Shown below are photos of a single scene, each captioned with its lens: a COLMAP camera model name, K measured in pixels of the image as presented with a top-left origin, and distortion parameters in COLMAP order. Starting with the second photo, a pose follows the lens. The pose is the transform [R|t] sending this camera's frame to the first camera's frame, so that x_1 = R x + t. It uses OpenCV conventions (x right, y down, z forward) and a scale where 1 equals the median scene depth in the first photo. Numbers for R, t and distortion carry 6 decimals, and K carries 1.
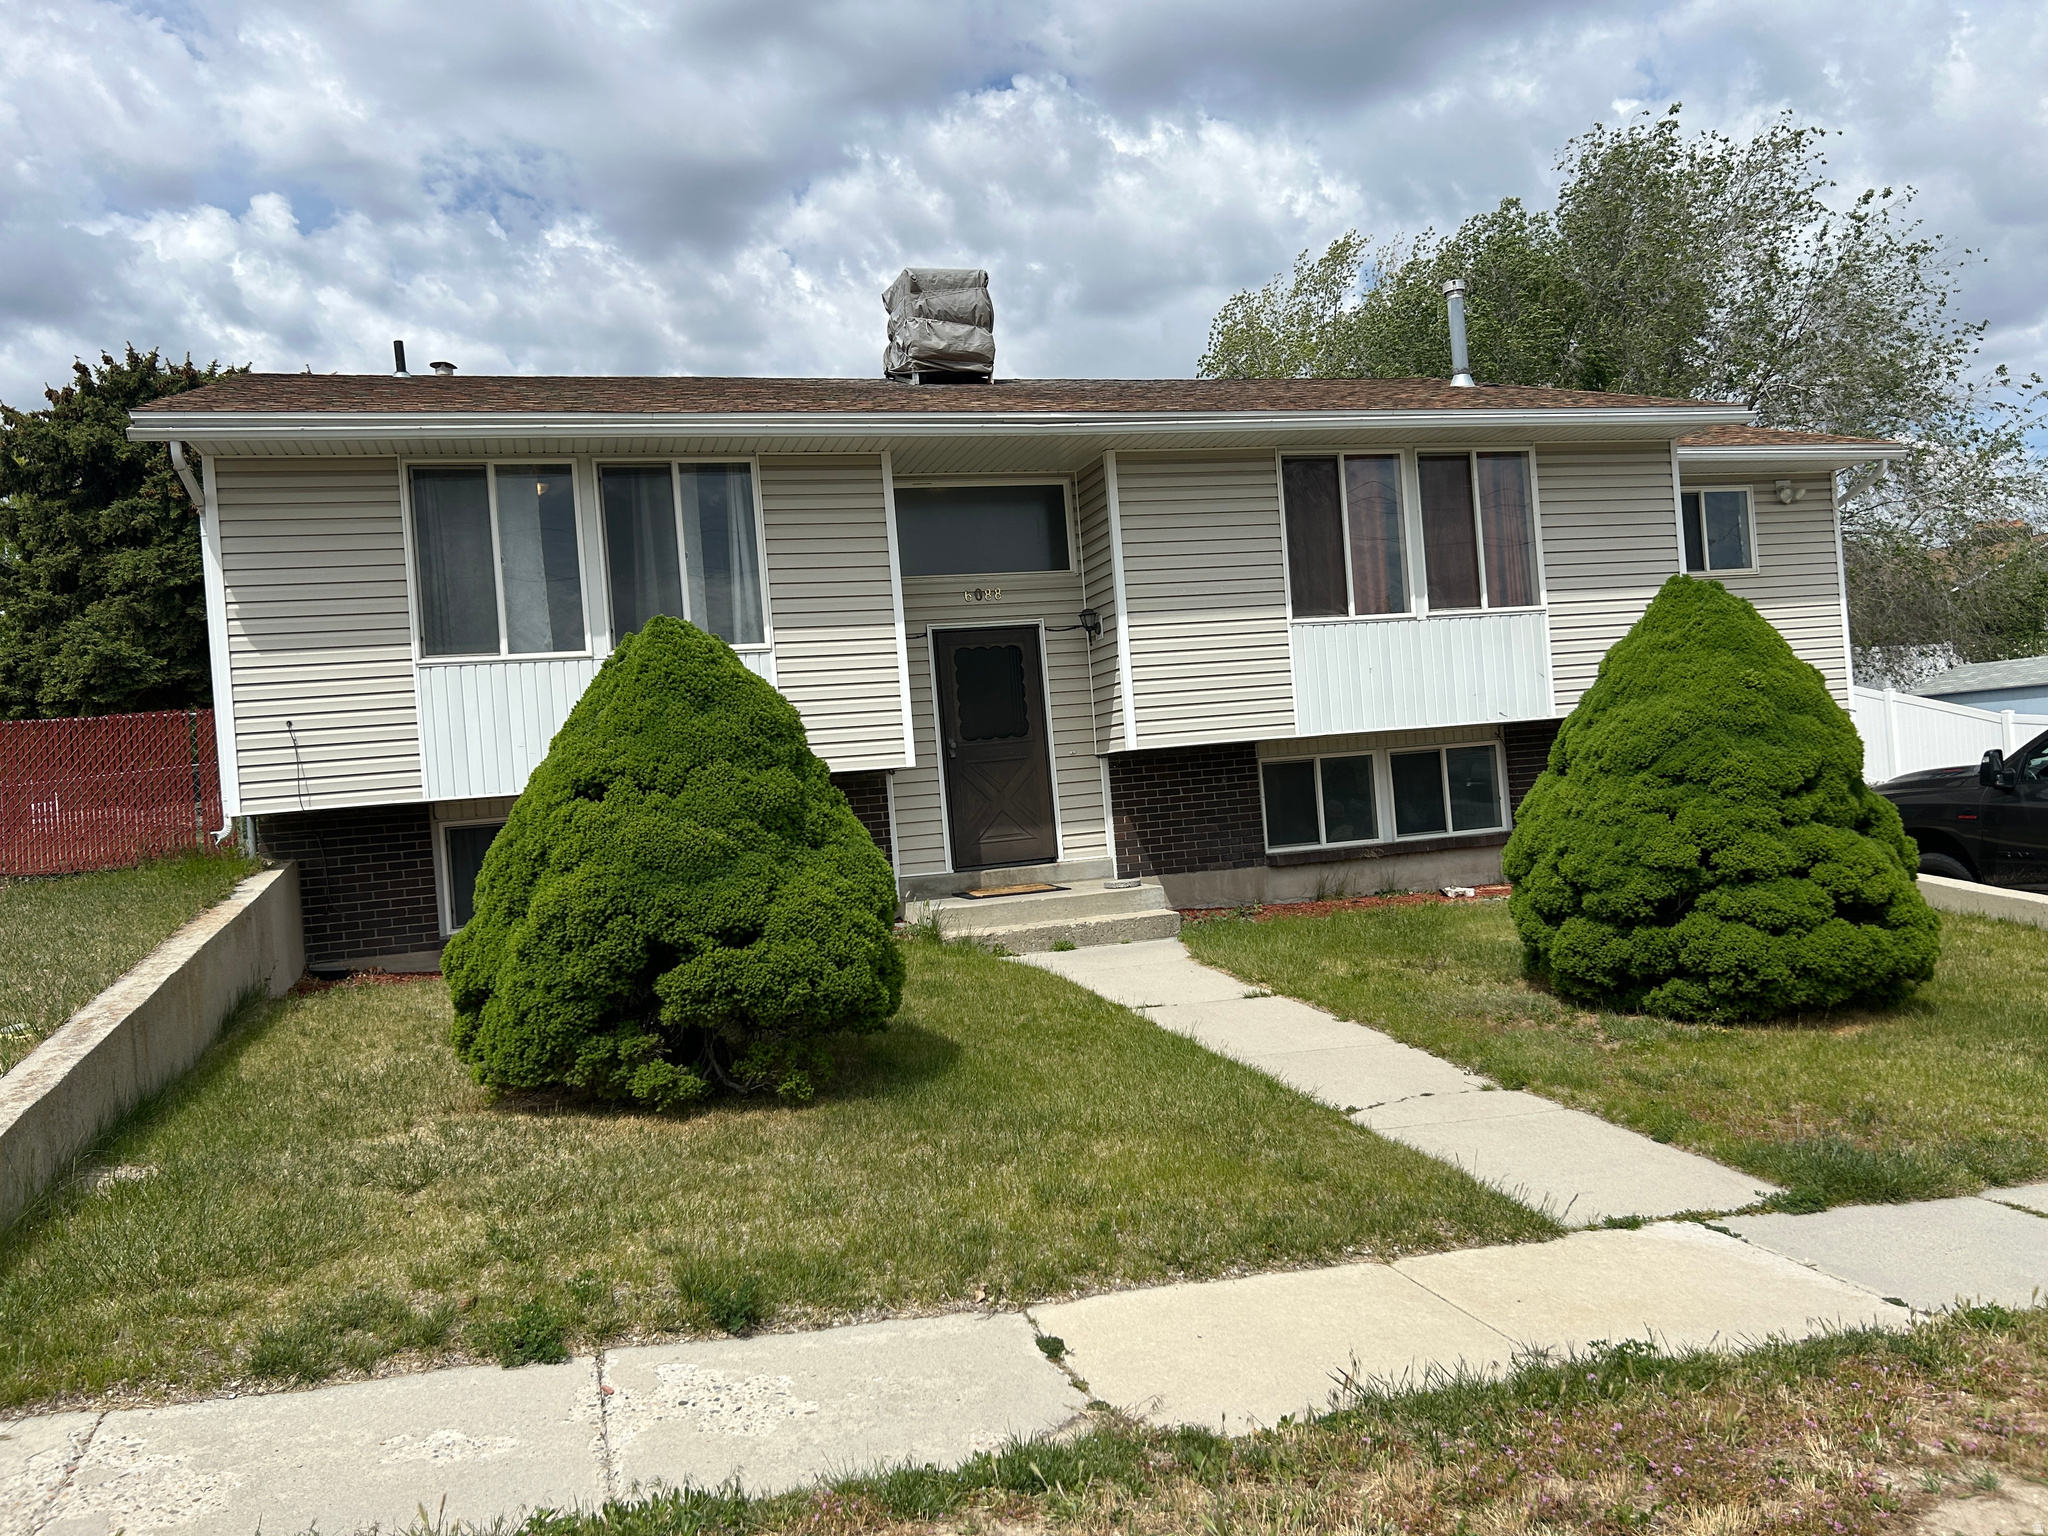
lens RADIAL K [[1552.5, 0, 1021.9], [0, 1552.5, 769.3], [0, 0, 1]] dist [0.045088, -0.035414]
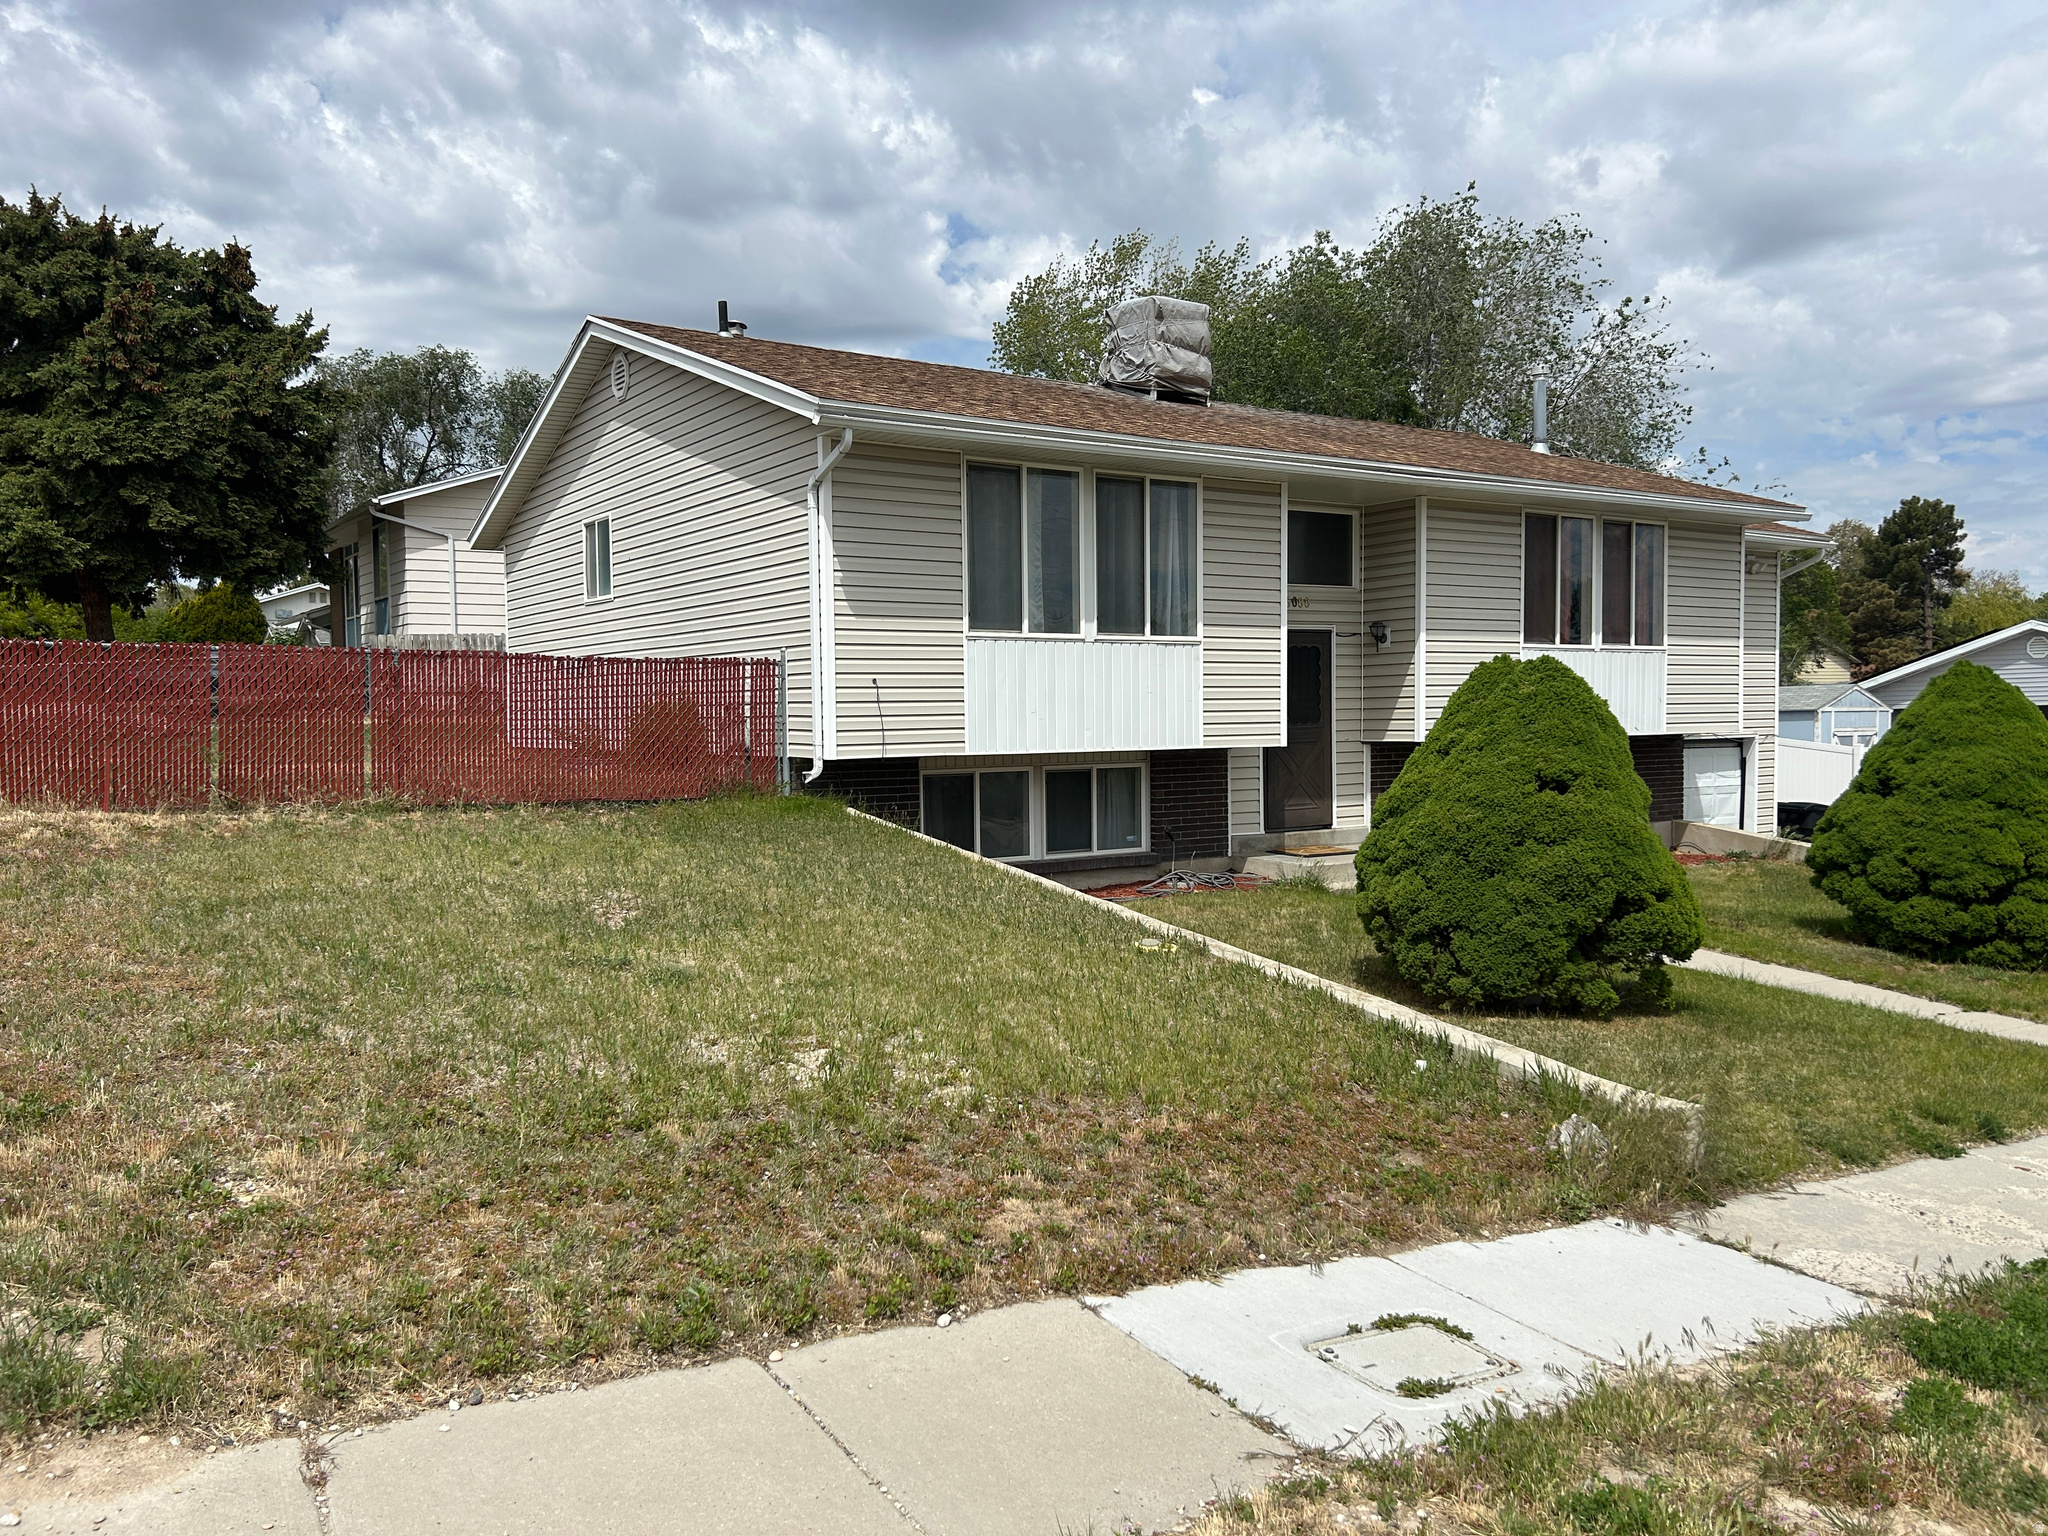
lens RADIAL K [[1552.5, 0, 1031.9], [0, 1552.5, 778.8], [0, 0, 1]] dist [0.045088, -0.035414]
pose [[0.954951, 0.056437, 0.291348, -0.570375], [-0.069238, 0.997027, 0.033805, -0.003458], [-0.288574, -0.052454, 0.956020, -0.095869]]
